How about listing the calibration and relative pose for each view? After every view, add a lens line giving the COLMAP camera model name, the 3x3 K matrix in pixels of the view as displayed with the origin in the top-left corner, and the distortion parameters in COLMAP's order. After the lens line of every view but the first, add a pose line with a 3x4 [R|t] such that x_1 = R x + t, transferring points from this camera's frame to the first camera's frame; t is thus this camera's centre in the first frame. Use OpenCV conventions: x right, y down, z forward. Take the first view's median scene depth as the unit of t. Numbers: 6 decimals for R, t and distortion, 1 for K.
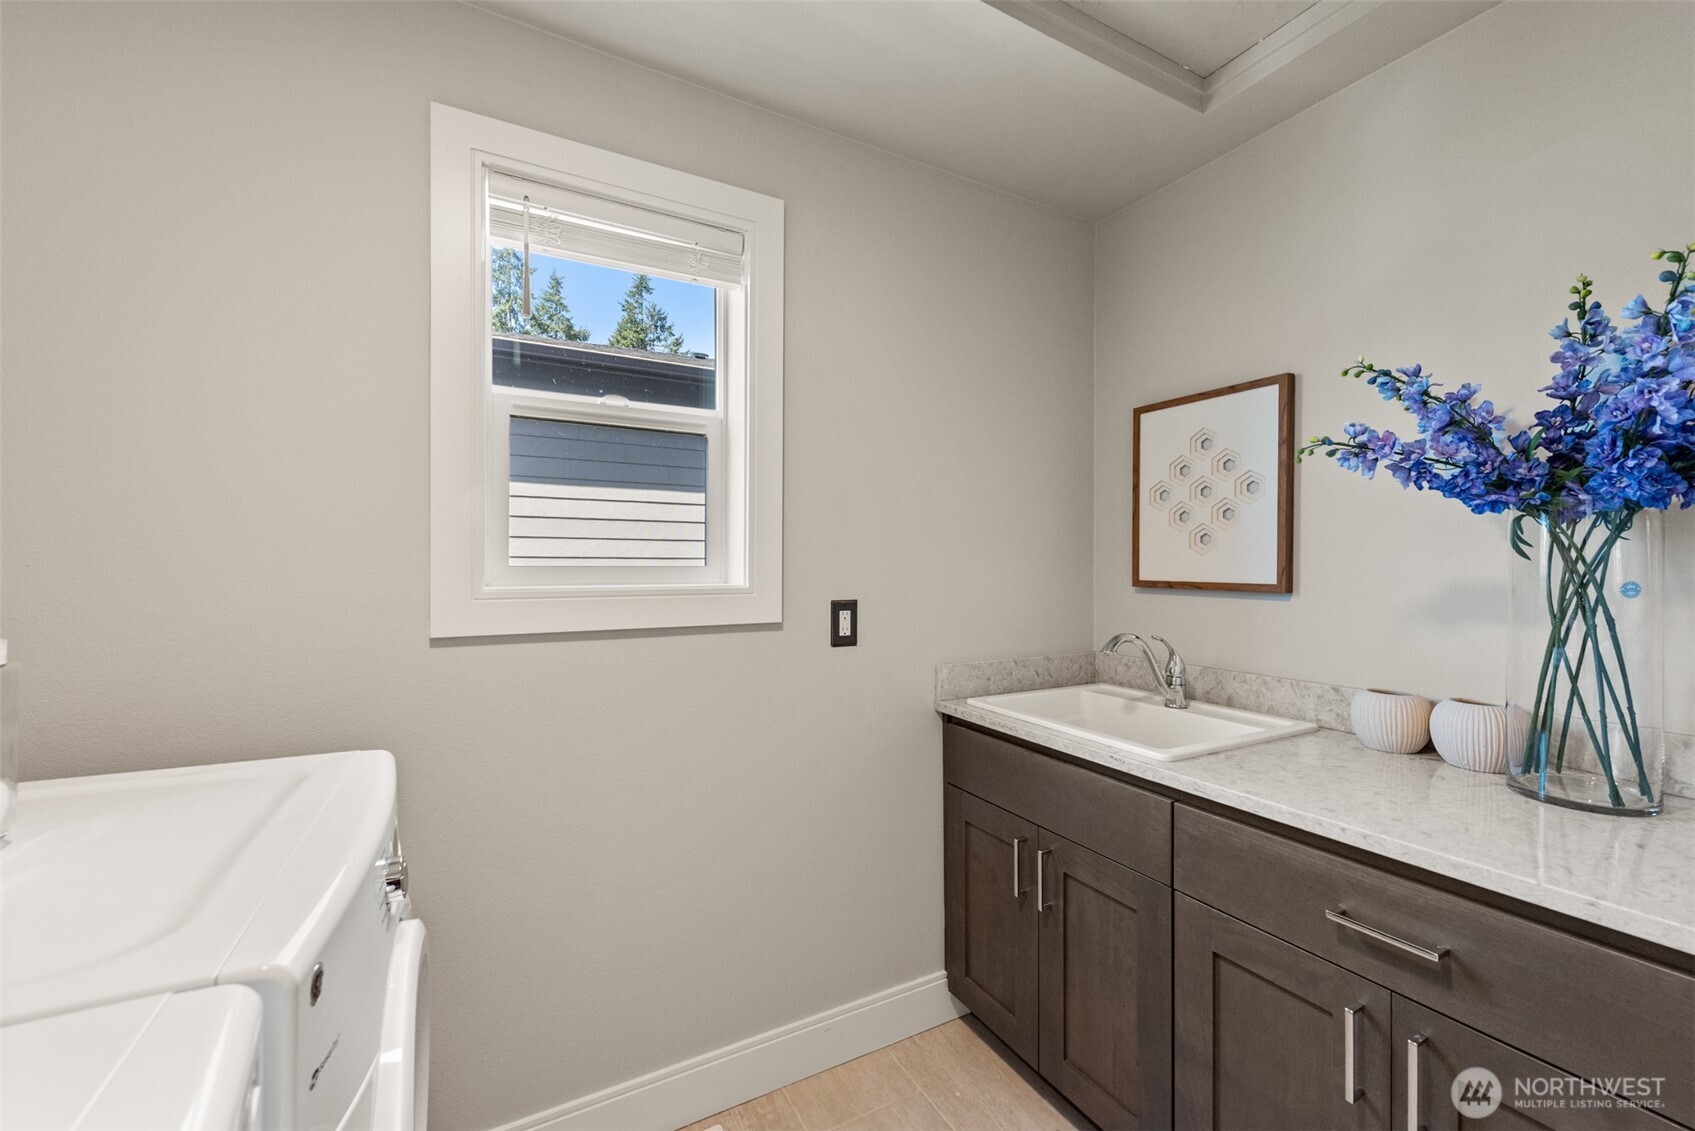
lens RADIAL K [[679.9, 0, 845.3], [0, 679.9, 574.0], [0, 0, 1]] dist [0.022349, -0.000014]
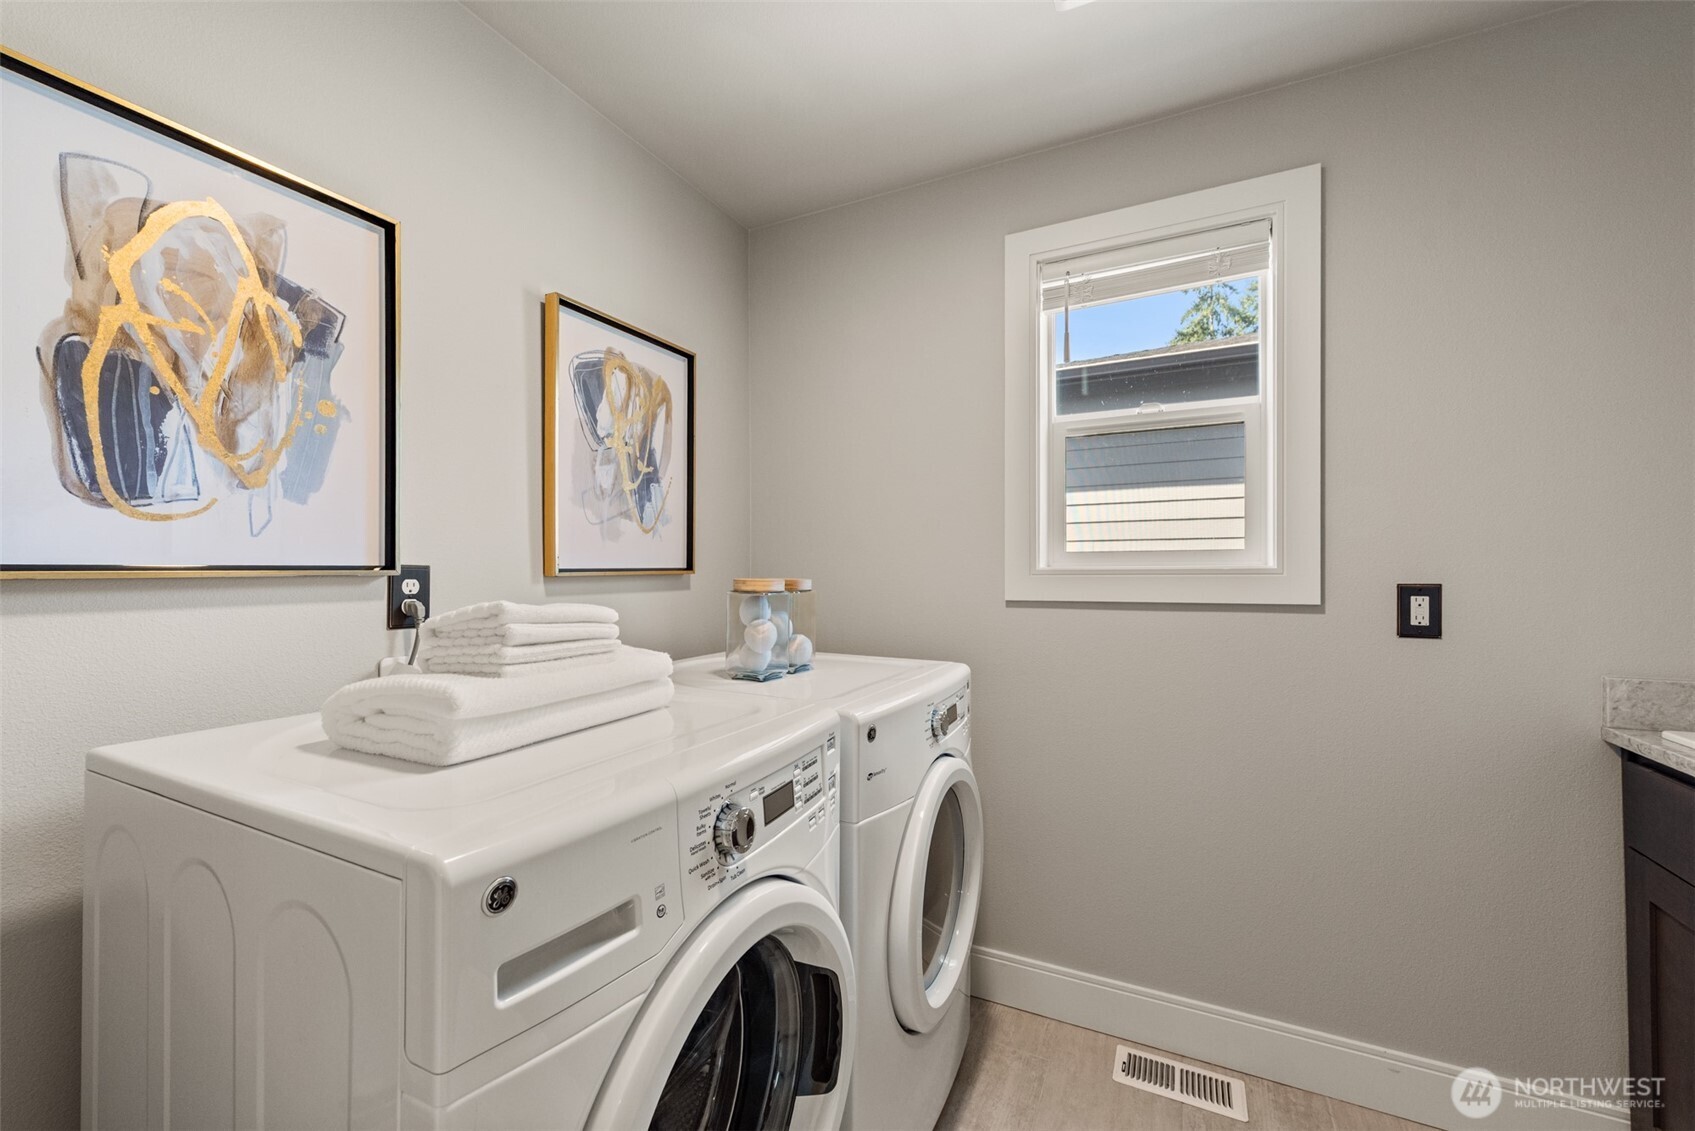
lens RADIAL K [[662.3, 0, 845.6], [0, 662.3, 570.7], [0, 0, 1]] dist [0.006325, -0.000226]
pose [[0.578081, -0.001150, -0.815978, 0.269173], [-0.003930, 0.999983, -0.004194, 0.028801], [0.815970, 0.005631, 0.578067, -0.072331]]
